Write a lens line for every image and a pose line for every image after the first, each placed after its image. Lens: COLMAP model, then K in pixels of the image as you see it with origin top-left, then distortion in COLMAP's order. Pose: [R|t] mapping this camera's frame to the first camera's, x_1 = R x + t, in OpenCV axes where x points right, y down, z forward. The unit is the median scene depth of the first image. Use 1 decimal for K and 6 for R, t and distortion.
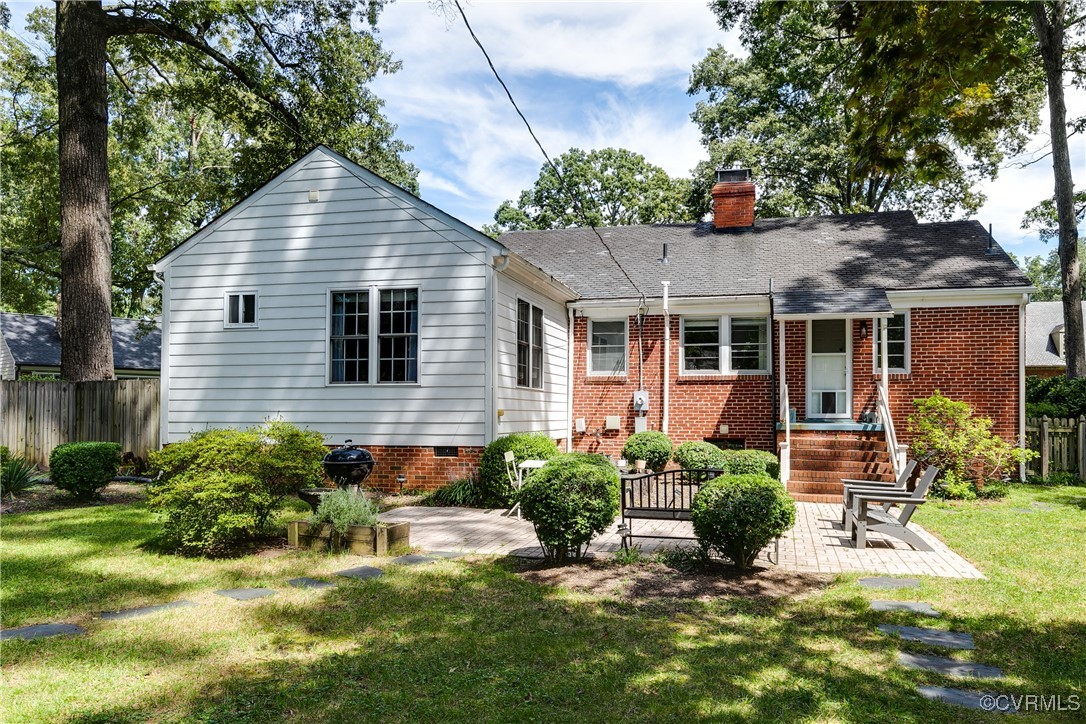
lens RADIAL K [[817.1, 0, 543.0], [0, 817.1, 362.0], [0, 0, 1]] dist [-0.005524, 0.004234]
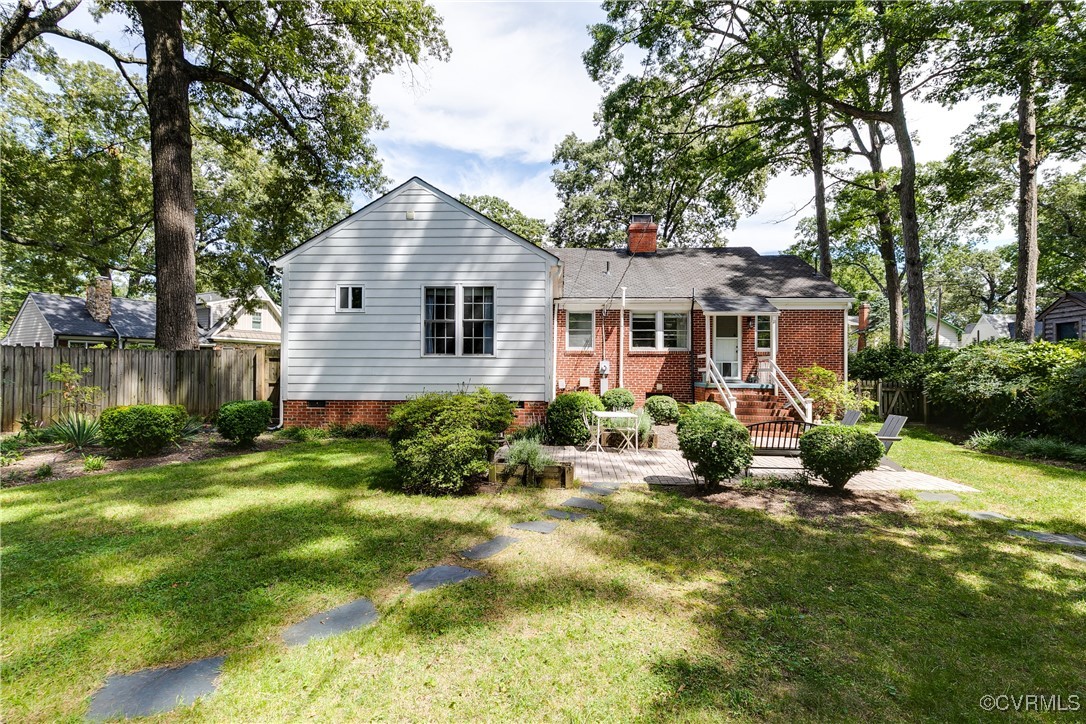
lens RADIAL K [[541.6, 0, 543.6], [0, 541.6, 343.1], [0, 0, 1]] dist [0.010209, -0.001645]
pose [[0.981911, 0.013636, 0.188854, -0.177052], [-0.015274, 0.999857, 0.007221, -0.002216], [-0.188728, -0.009975, 0.981979, 0.061619]]
